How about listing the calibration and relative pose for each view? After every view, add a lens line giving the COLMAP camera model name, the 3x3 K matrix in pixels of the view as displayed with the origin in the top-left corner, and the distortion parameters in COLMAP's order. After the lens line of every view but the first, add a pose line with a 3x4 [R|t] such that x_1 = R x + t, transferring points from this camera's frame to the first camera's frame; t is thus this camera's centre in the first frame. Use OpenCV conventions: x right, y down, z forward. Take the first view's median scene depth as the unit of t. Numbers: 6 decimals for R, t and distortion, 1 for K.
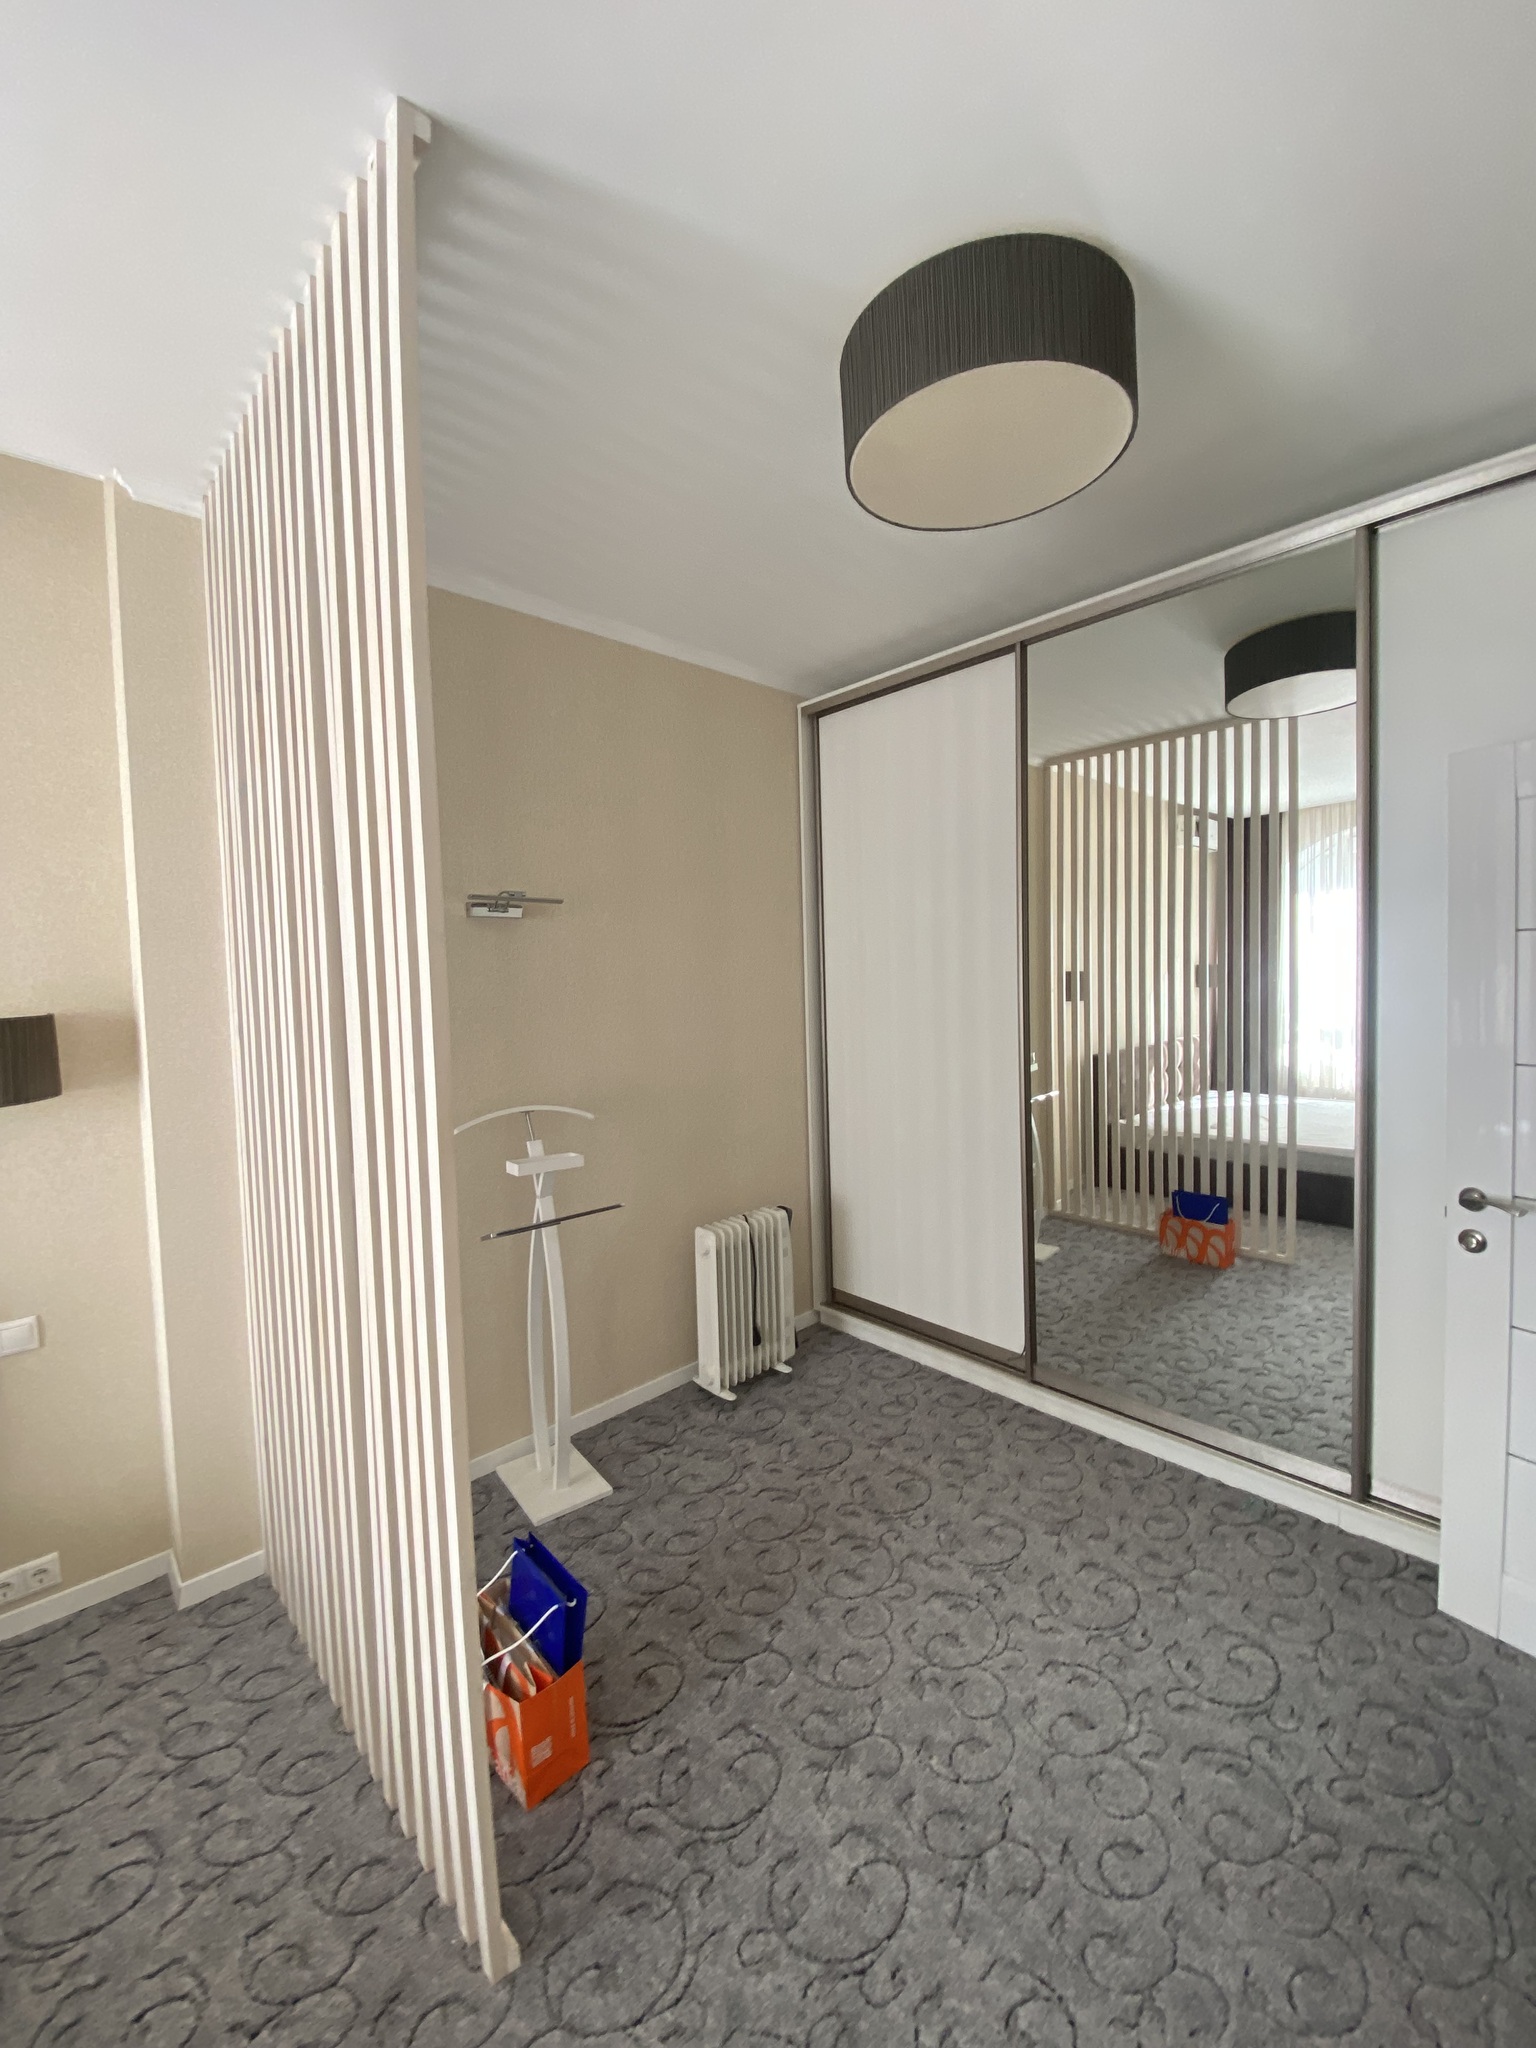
lens RADIAL K [[829.1, 0, 768.0], [0, 829.1, 1024.0], [0, 0, 1]] dist [0.002476, -0.014854]
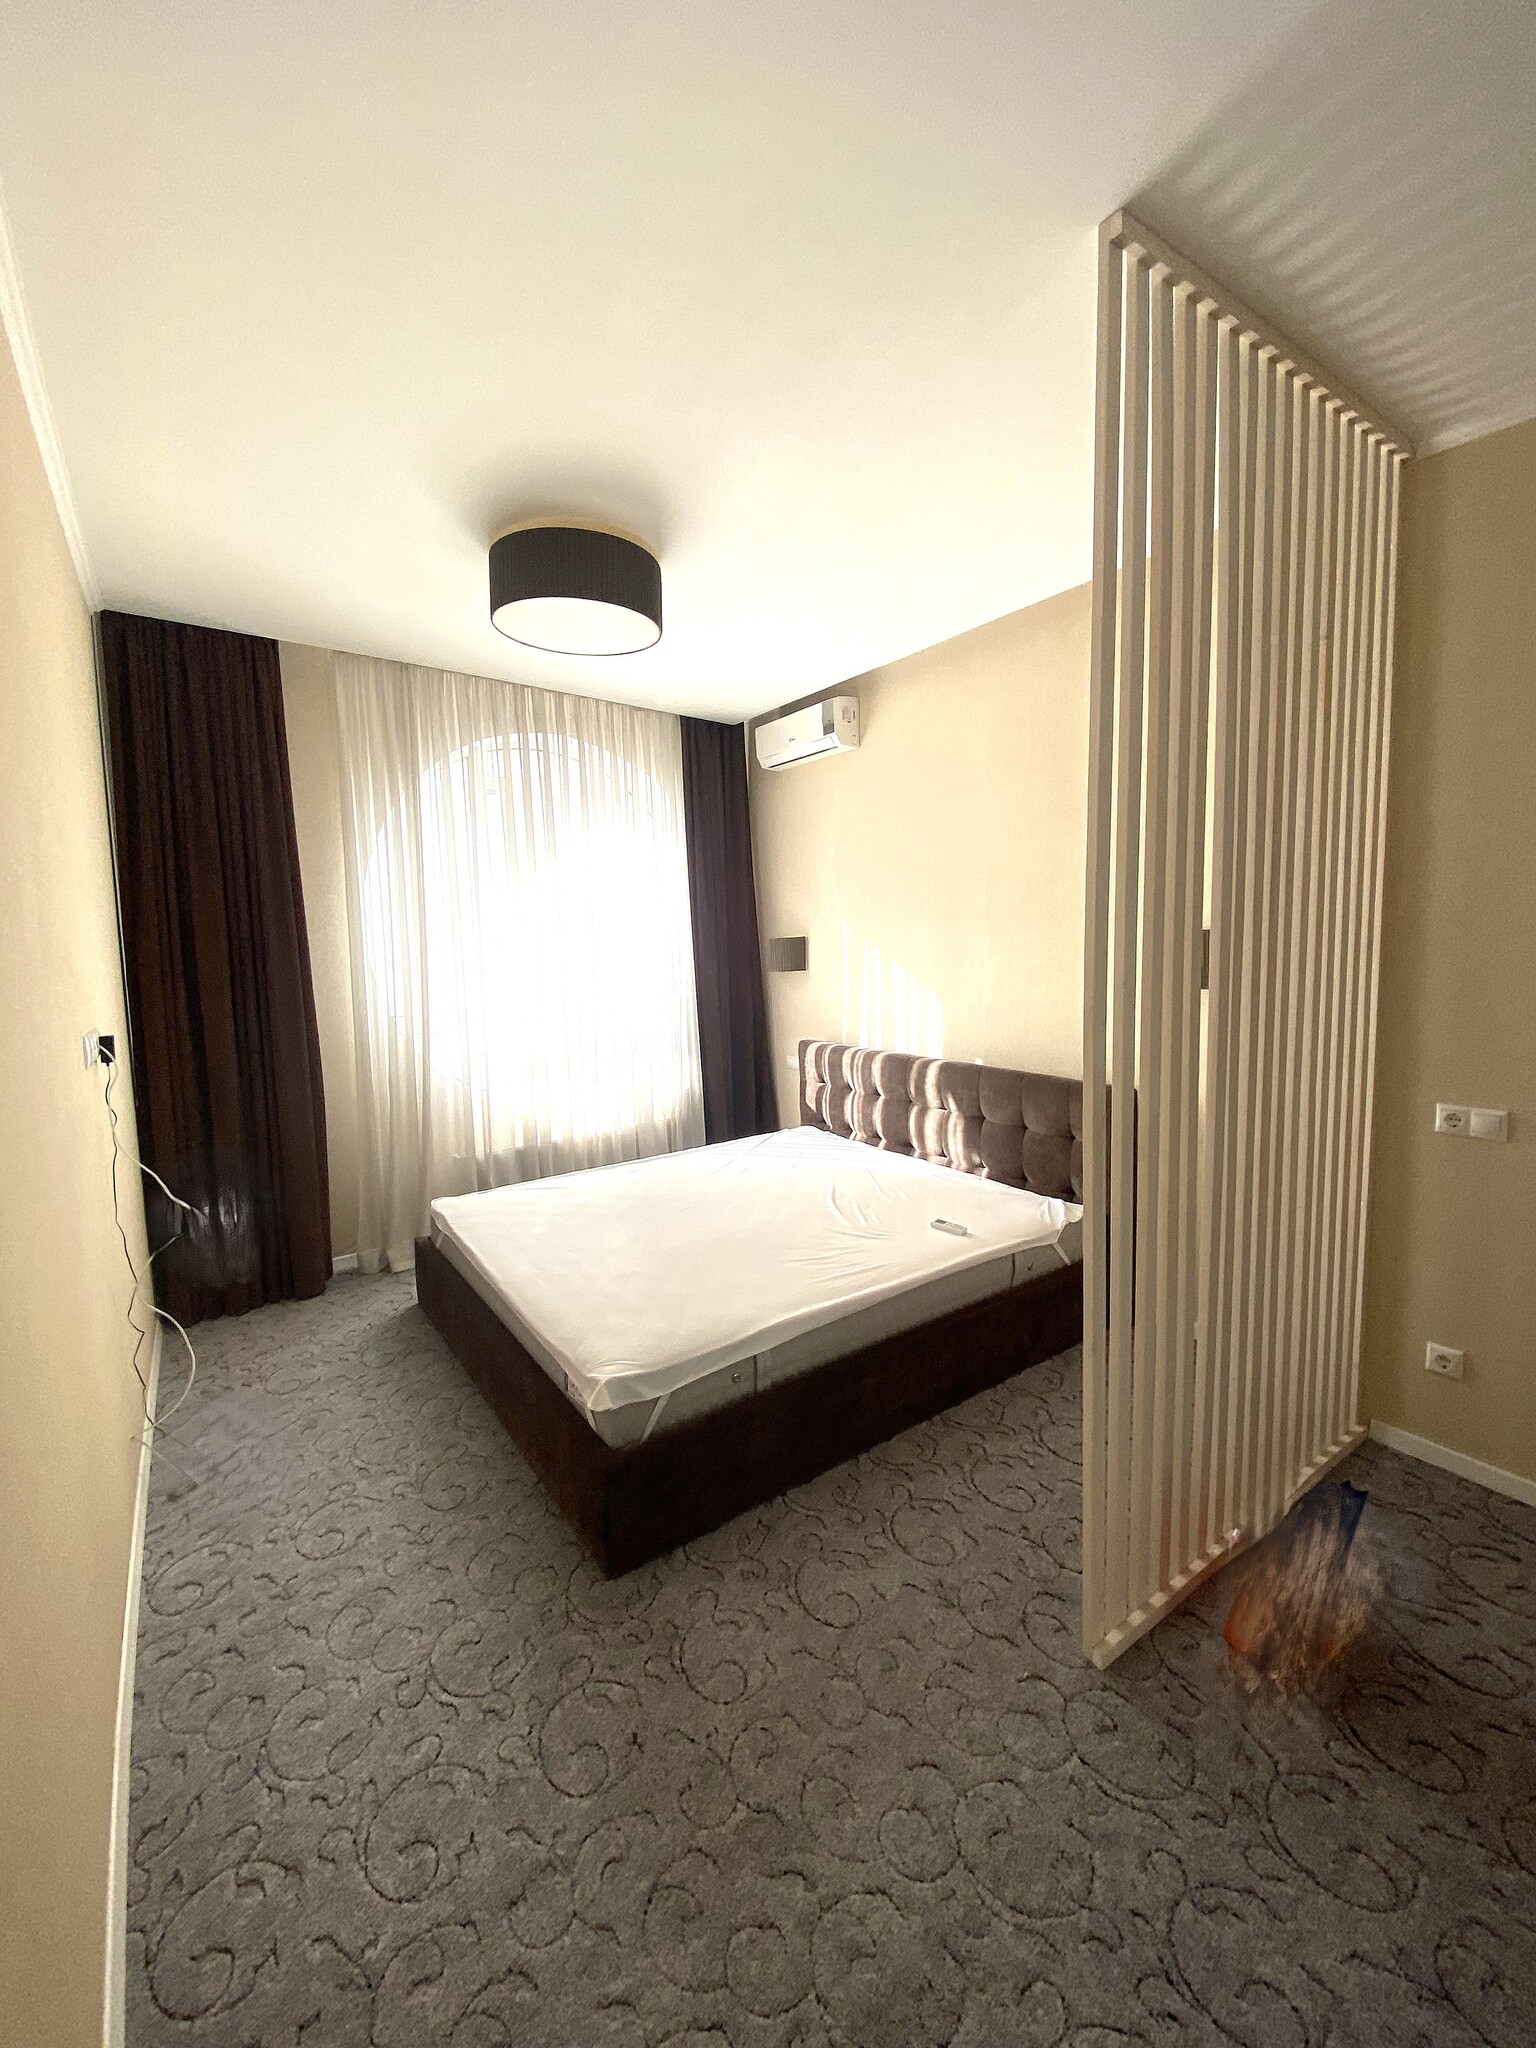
lens RADIAL K [[810.1, 0, 768.0], [0, 810.1, 1024.0], [0, 0, 1]] dist [0.000197, -0.016378]
pose [[-0.163362, 0.149991, -0.975098, 0.450191], [-0.029169, 0.987209, 0.156741, -0.026019], [0.986135, 0.054048, -0.156897, 0.311532]]
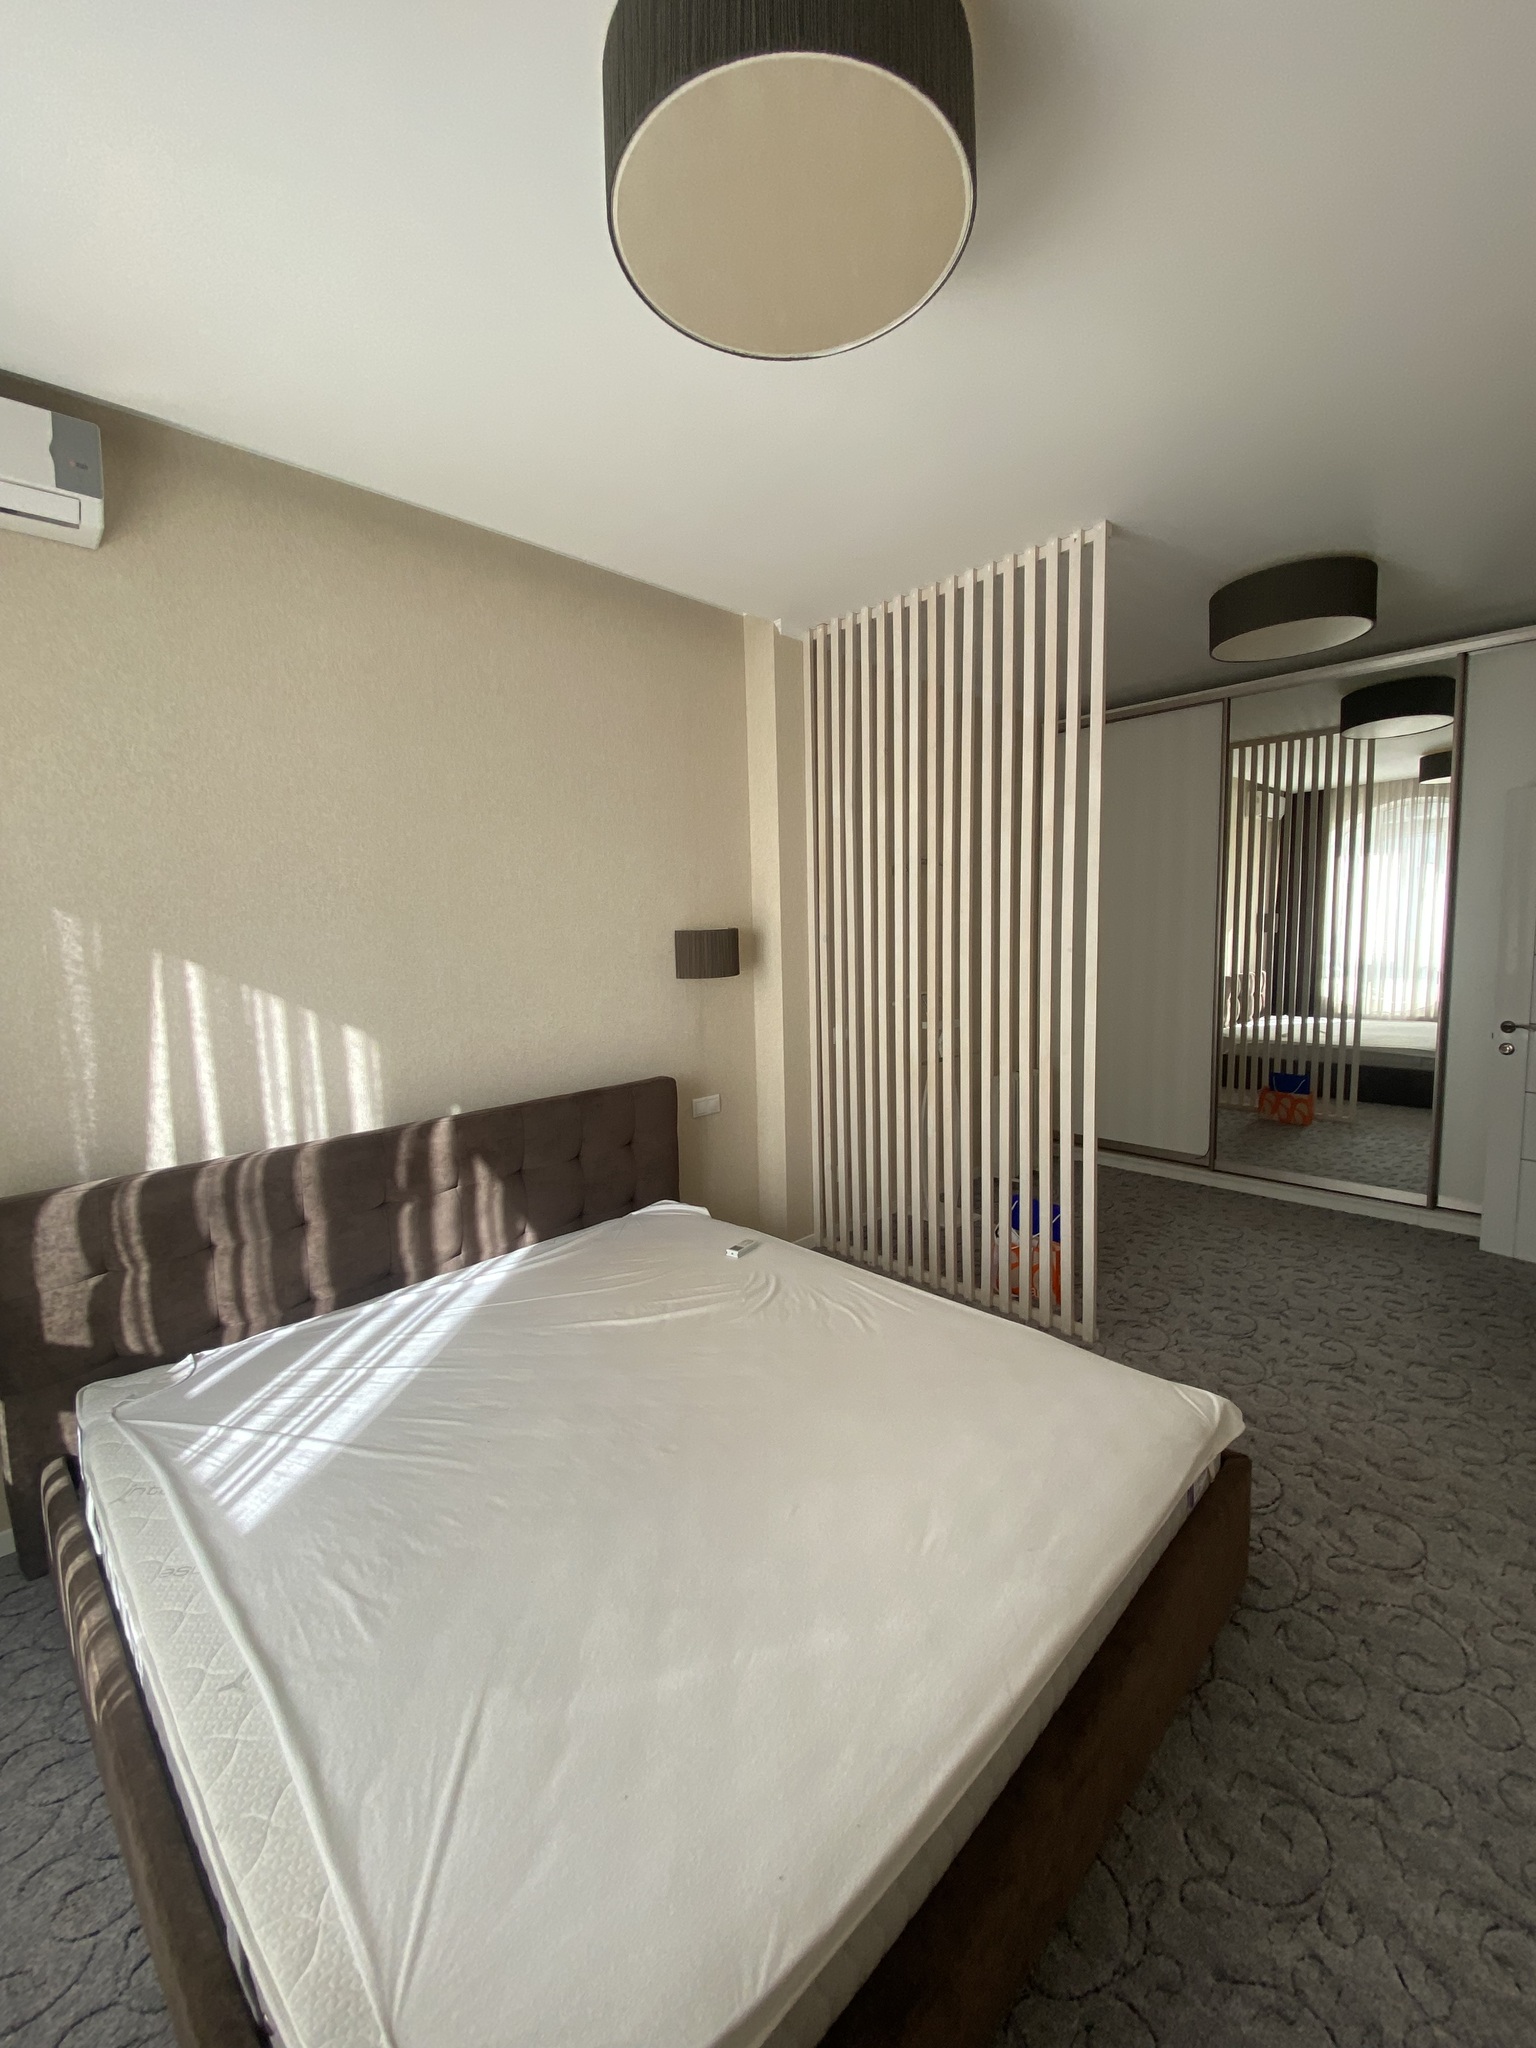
lens RADIAL K [[829.1, 0, 768.0], [0, 829.1, 1024.0], [0, 0, 1]] dist [0.002476, -0.014854]
pose [[0.999843, 0.005336, 0.016879, -0.745558], [-0.006266, 0.998437, 0.055534, 0.093795], [-0.016557, -0.055631, 0.998314, -0.731373]]
